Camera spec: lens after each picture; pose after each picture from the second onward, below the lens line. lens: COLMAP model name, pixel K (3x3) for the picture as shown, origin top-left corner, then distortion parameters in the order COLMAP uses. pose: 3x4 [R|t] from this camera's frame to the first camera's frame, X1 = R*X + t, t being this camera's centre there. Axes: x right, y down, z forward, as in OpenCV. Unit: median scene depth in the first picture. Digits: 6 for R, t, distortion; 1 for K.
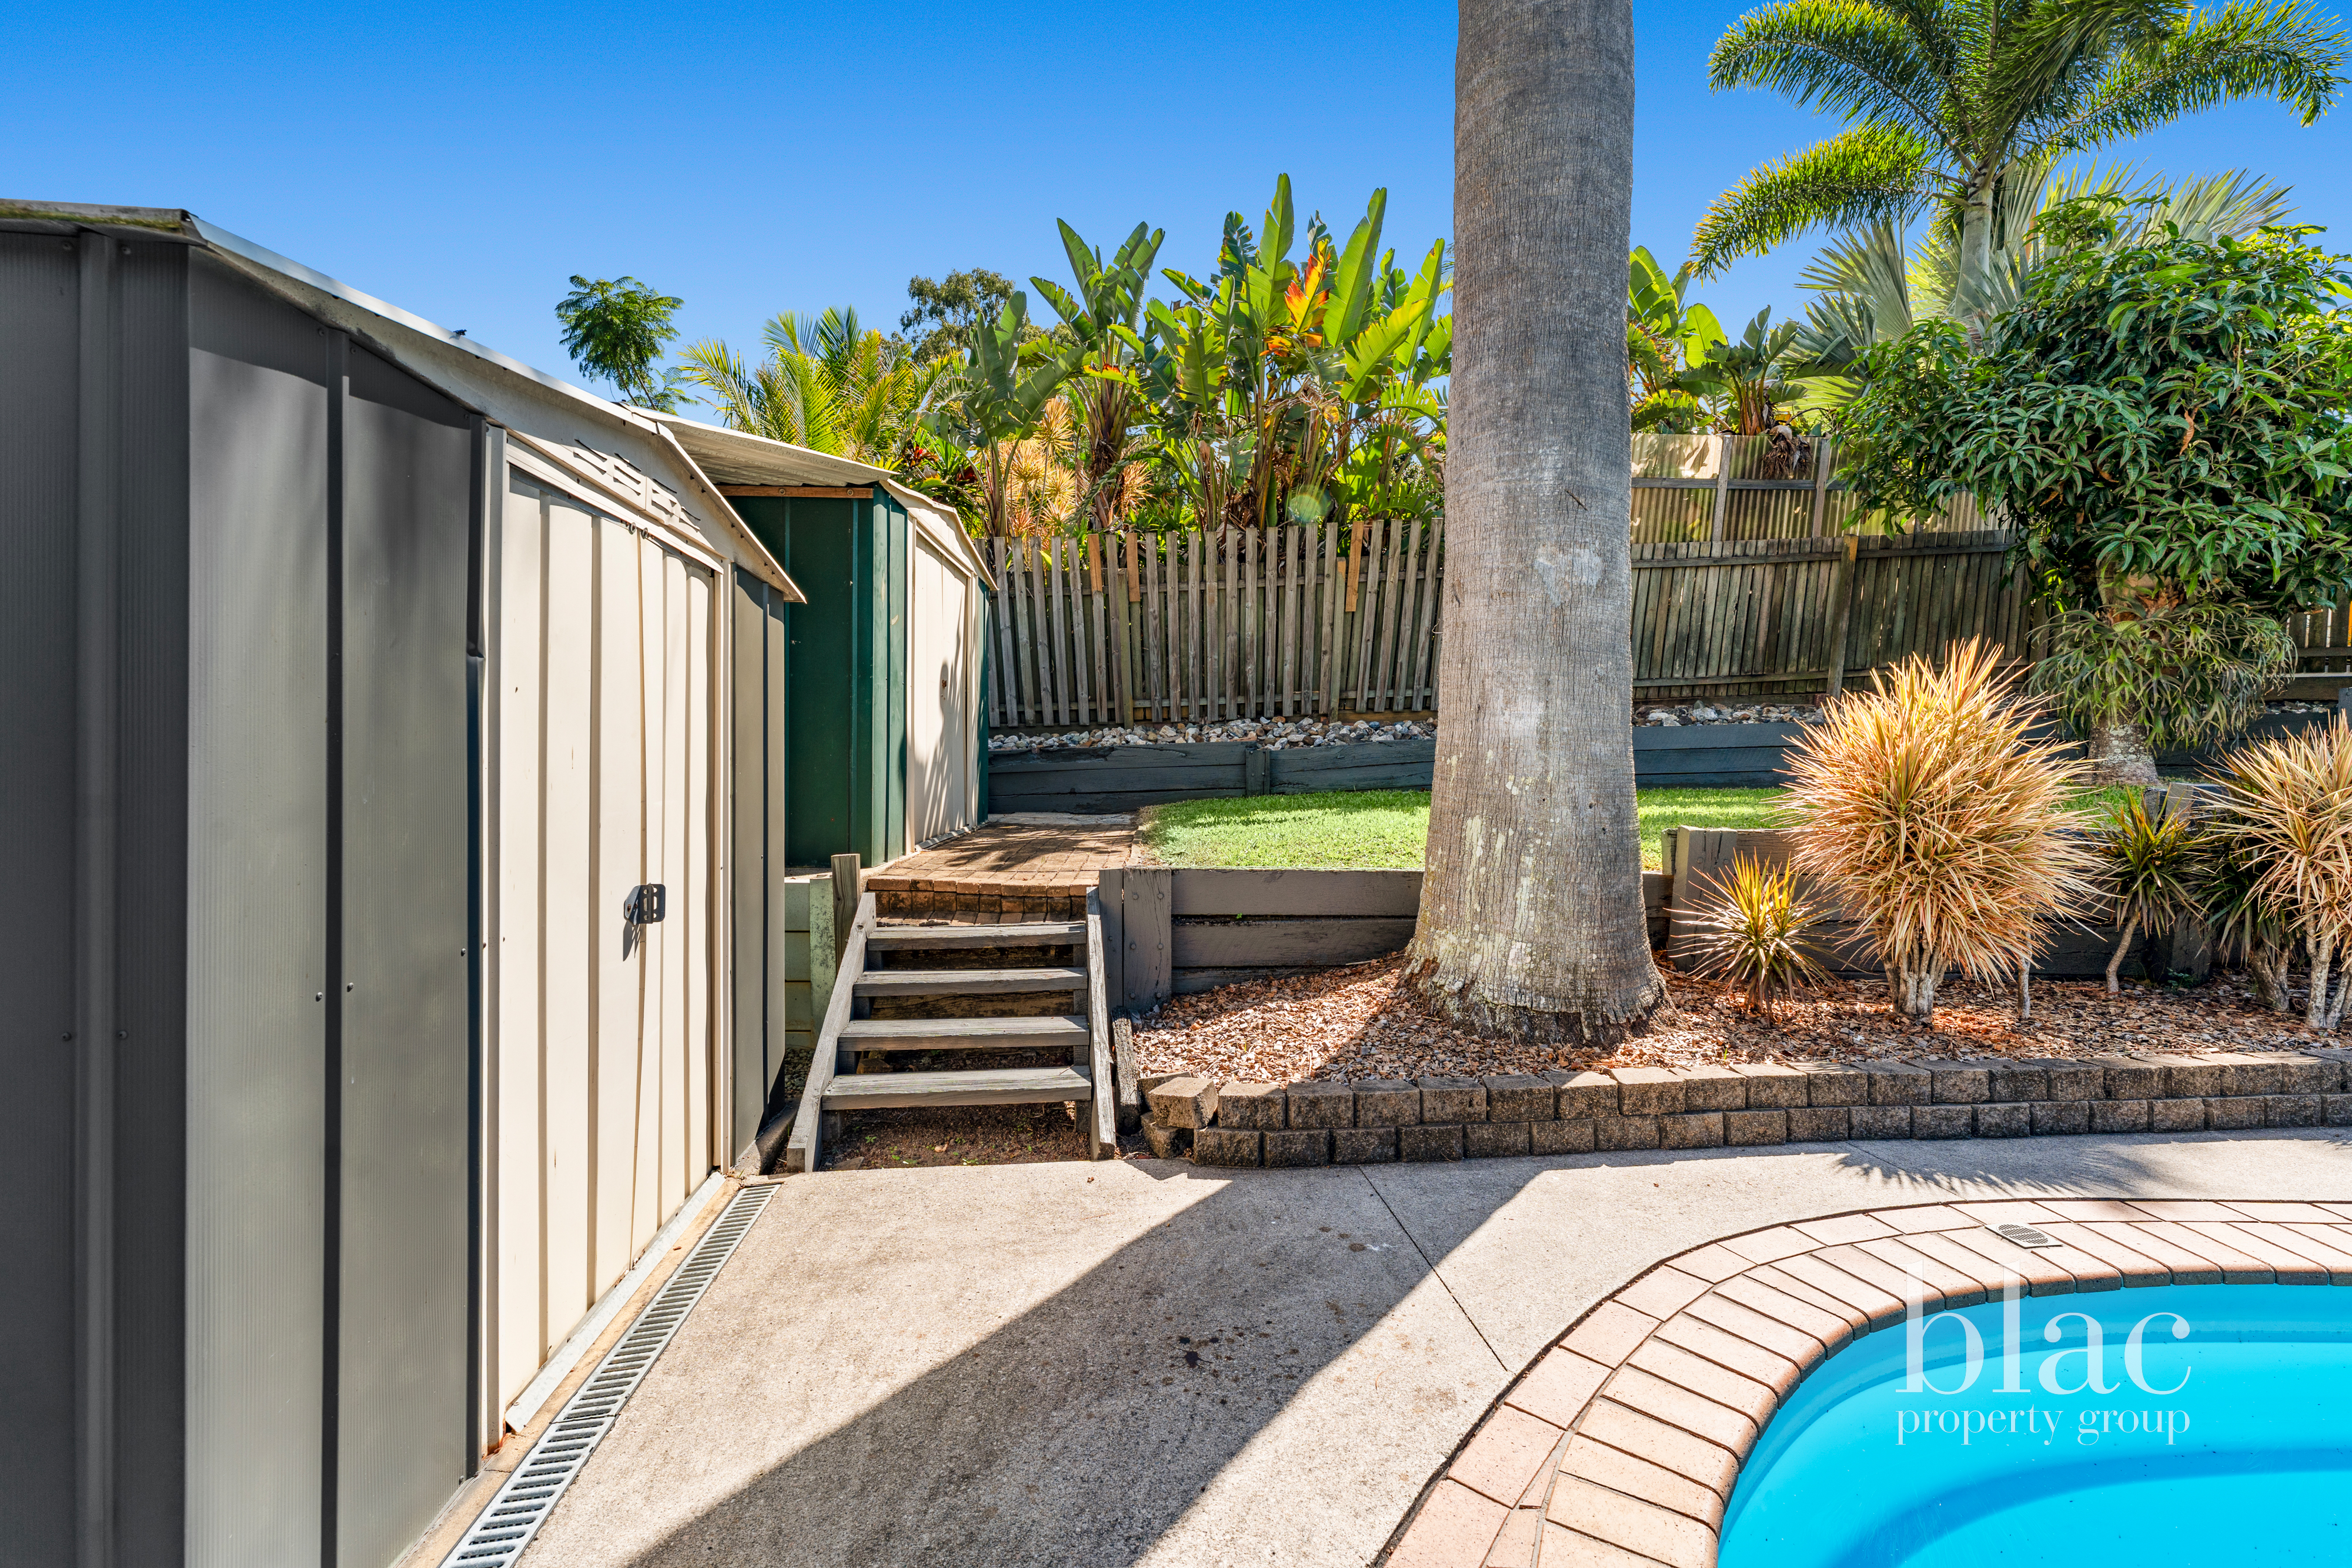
lens RADIAL K [[984.5, 0, 1182.0], [0, 984.5, 772.3], [0, 0, 1]] dist [0.000076, 0.000011]
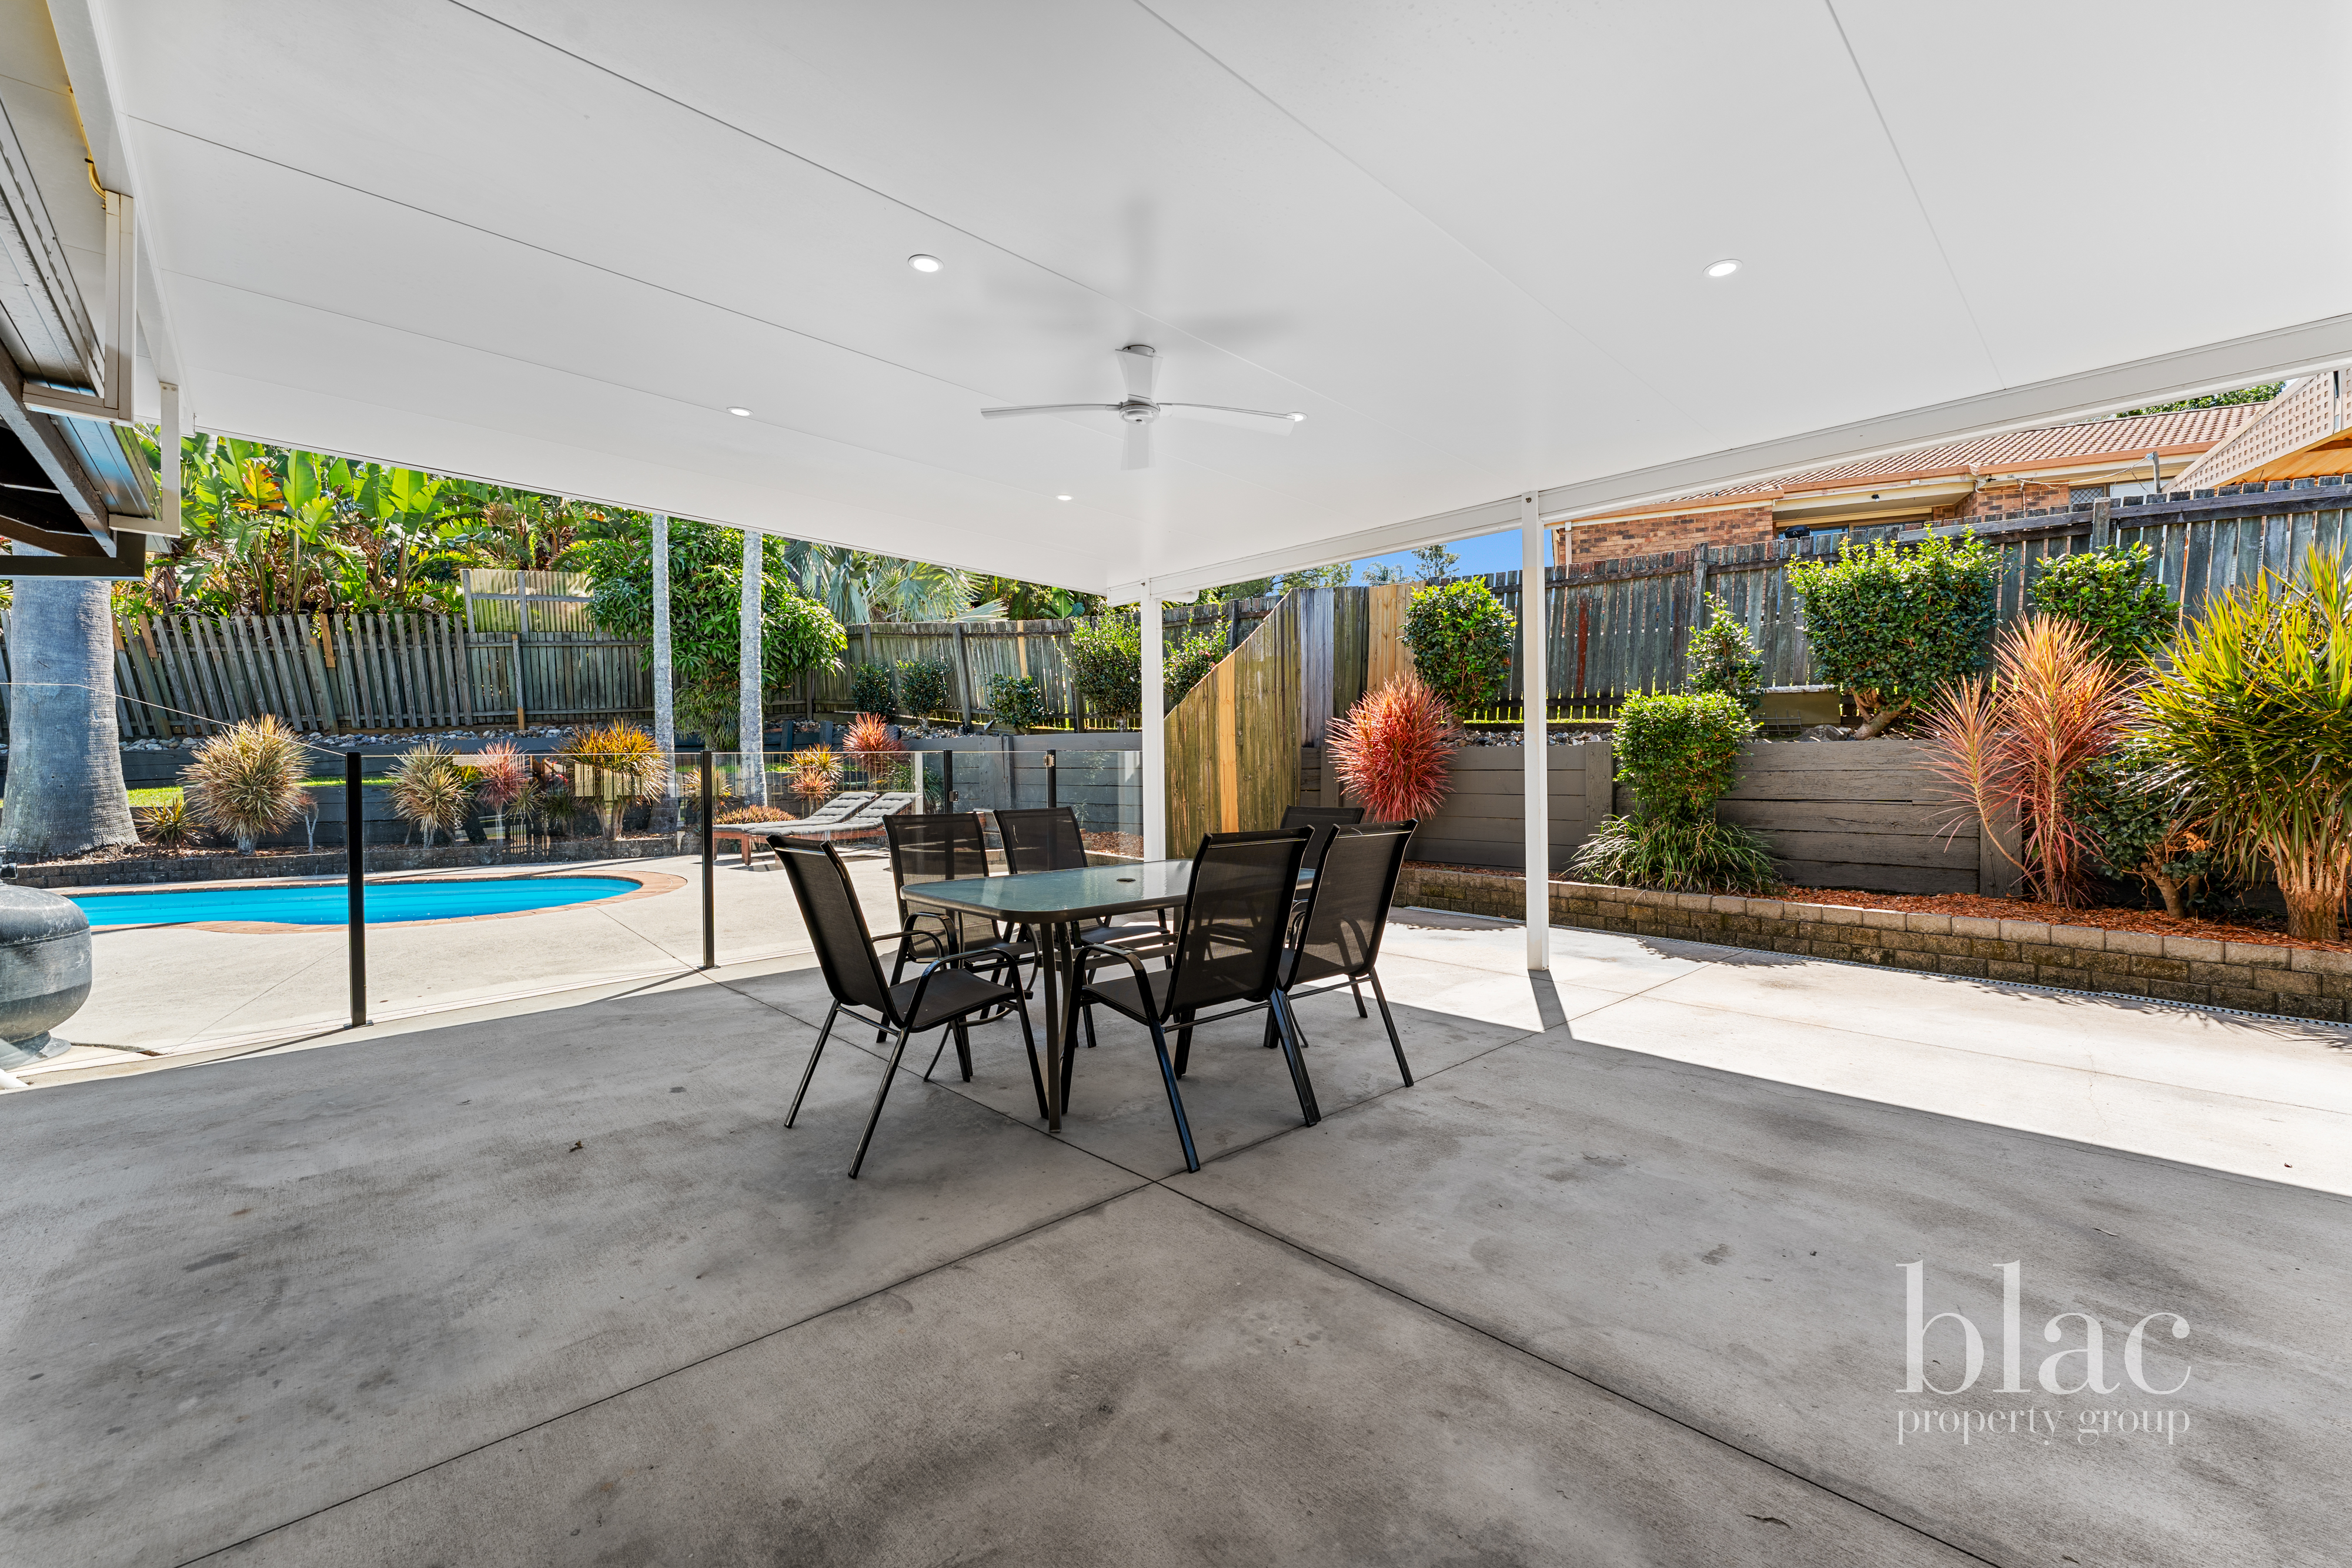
lens RADIAL K [[946.8, 0, 1182.3], [0, 946.8, 761.7], [0, 0, 1]] dist [-0.000571, -0.000214]
pose [[0.926672, -0.012719, 0.375655, 0.863274], [0.013784, 0.999905, -0.000147, 0.012984], [-0.375618, 0.005314, 0.926759, -0.961984]]
